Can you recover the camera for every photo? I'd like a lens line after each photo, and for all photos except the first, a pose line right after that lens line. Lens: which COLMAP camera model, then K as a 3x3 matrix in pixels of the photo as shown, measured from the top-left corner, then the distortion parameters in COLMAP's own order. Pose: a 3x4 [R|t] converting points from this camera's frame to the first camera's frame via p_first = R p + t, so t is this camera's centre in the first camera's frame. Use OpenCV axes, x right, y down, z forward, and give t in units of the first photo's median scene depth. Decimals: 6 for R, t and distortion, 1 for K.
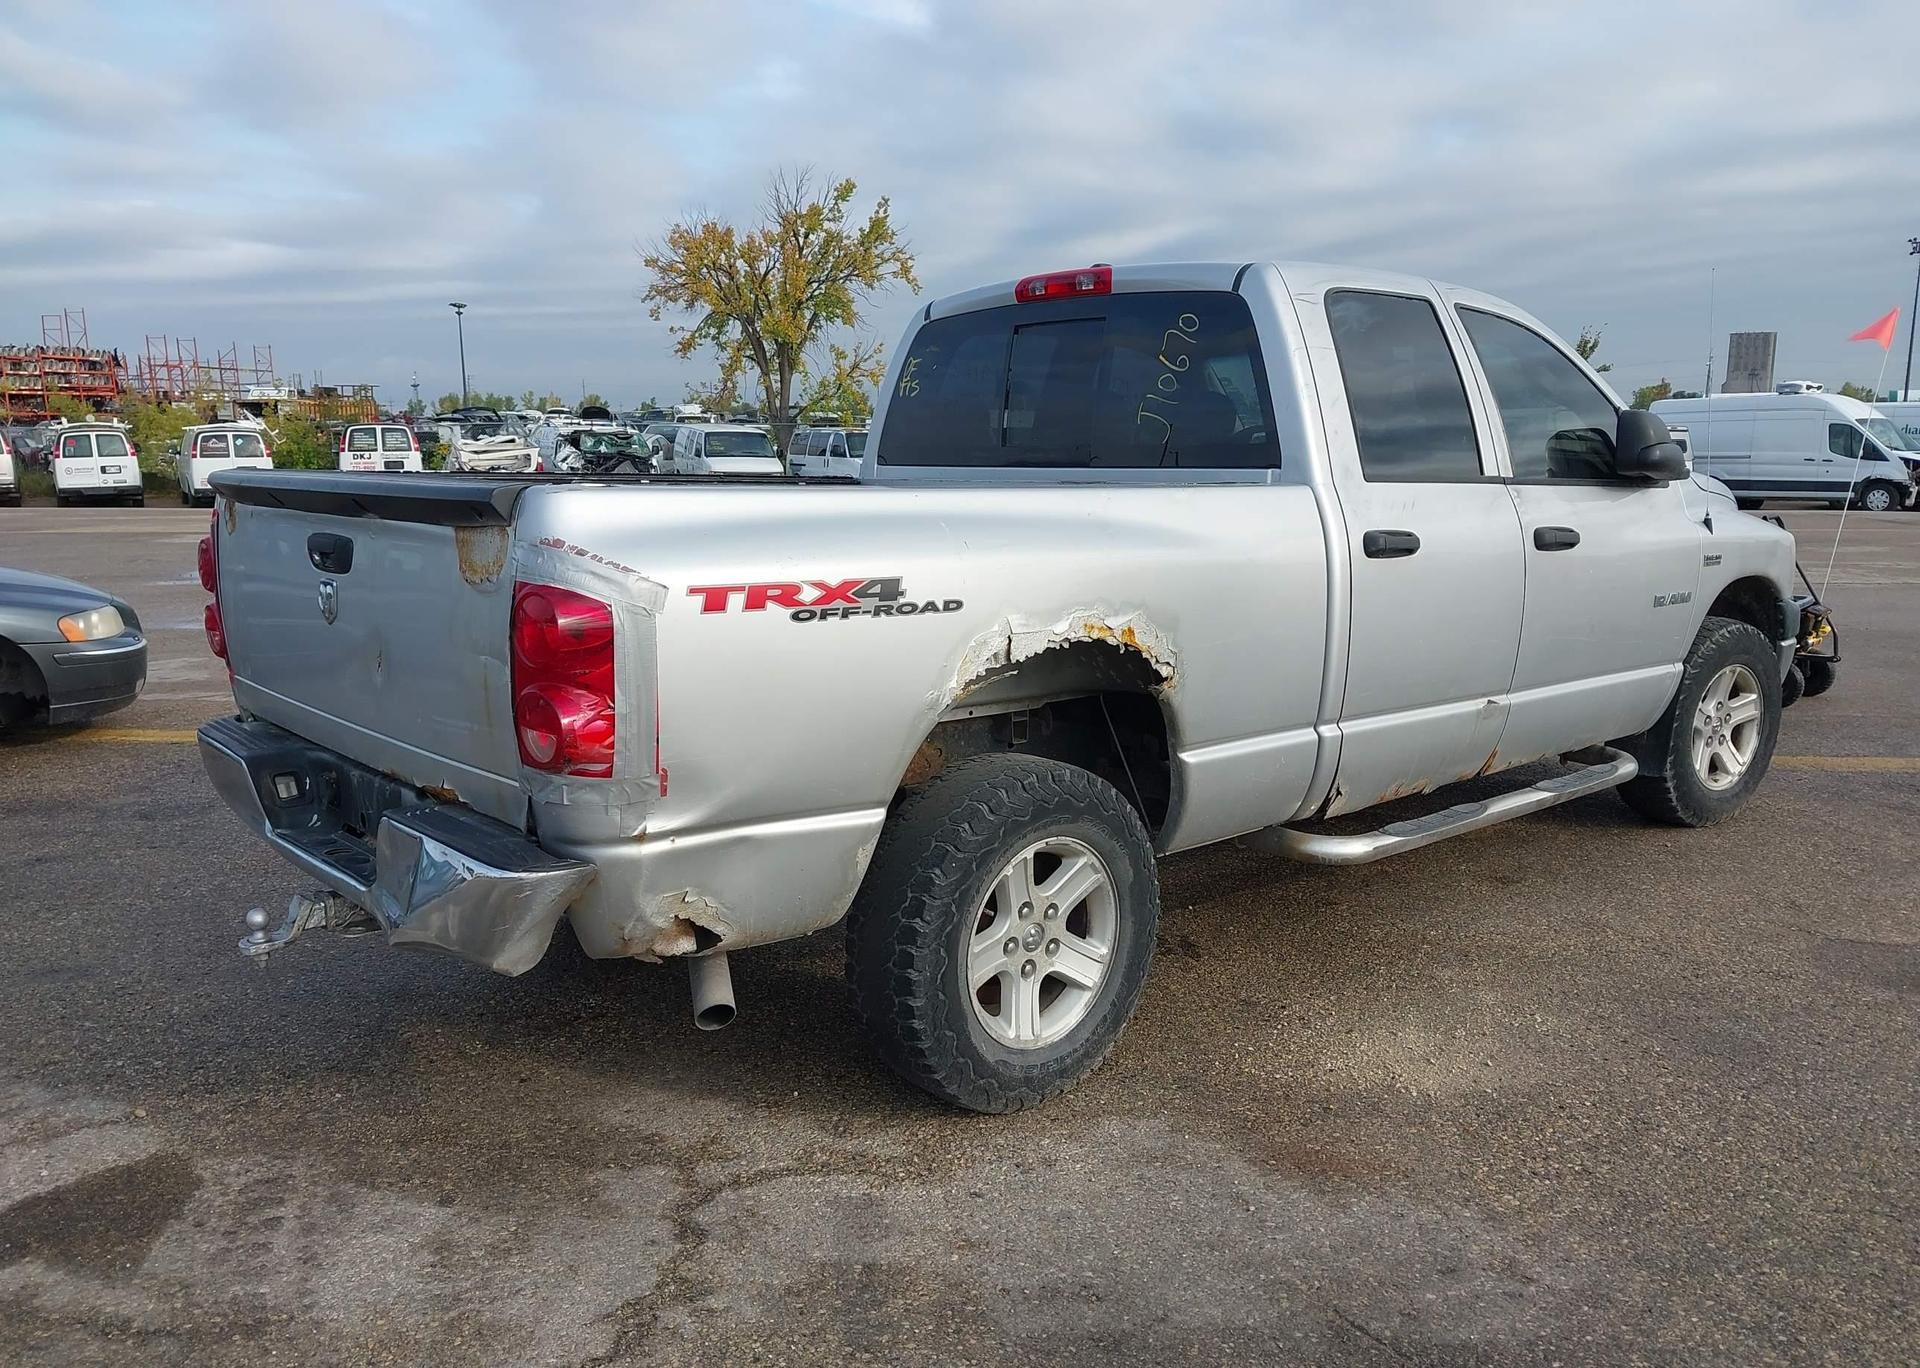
lens RADIAL K [[1506.7, 0, 959.1], [0, 1506.7, 708.7], [0, 0, 1]] dist [0.032469, -0.033814]
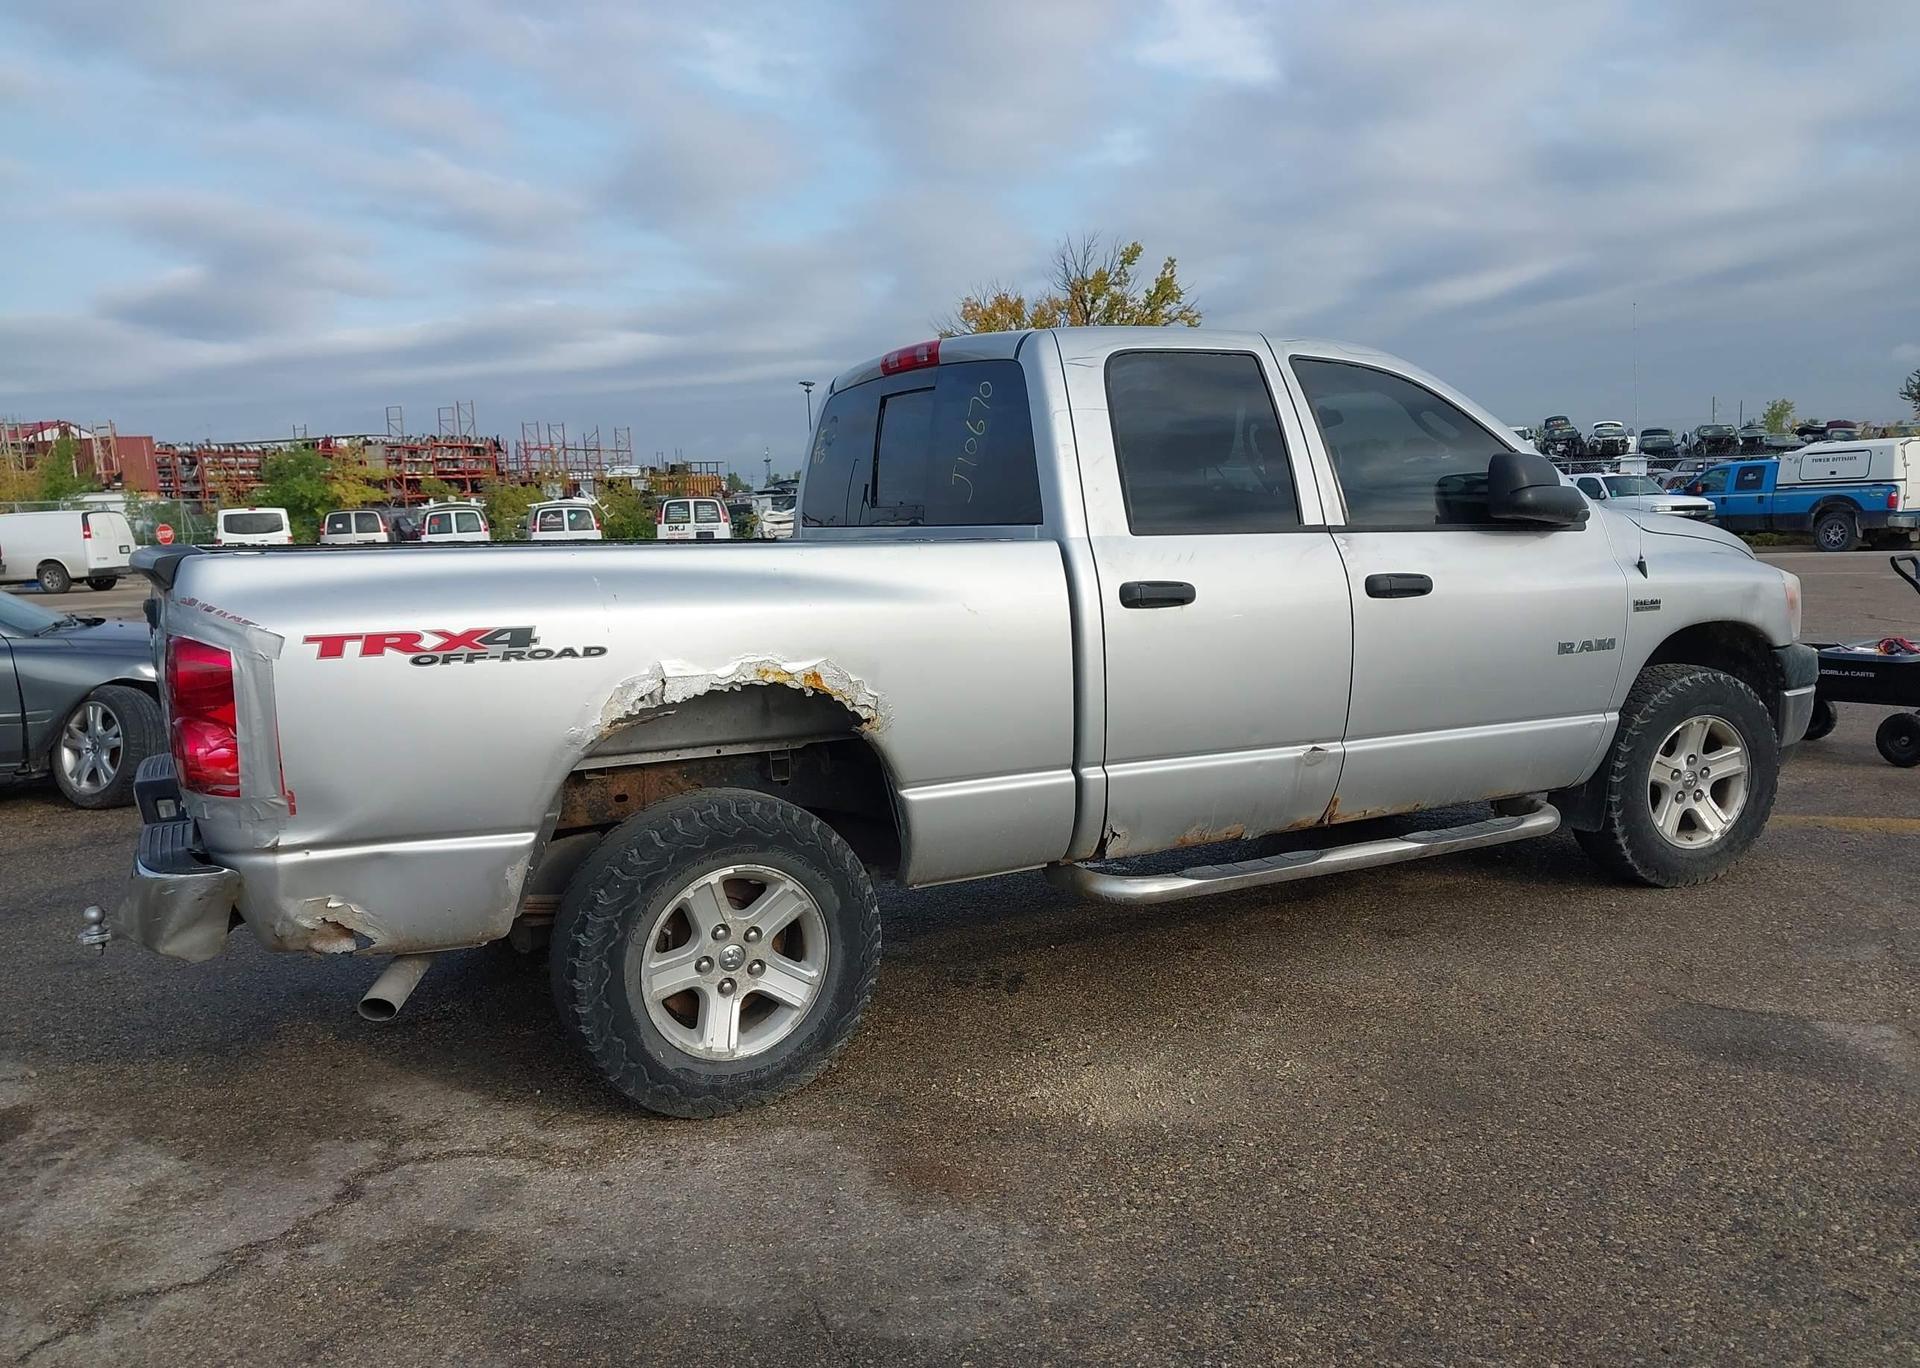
lens RADIAL K [[1534.2, 0, 1057.9], [0, 1534.2, 715.6], [0, 0, 1]] dist [0.089307, -0.182473]
pose [[0.976613, 0.002469, -0.214991, 0.505787], [-0.010247, 0.999332, -0.035070, 0.013812], [0.214761, 0.036453, 0.975986, -0.039077]]
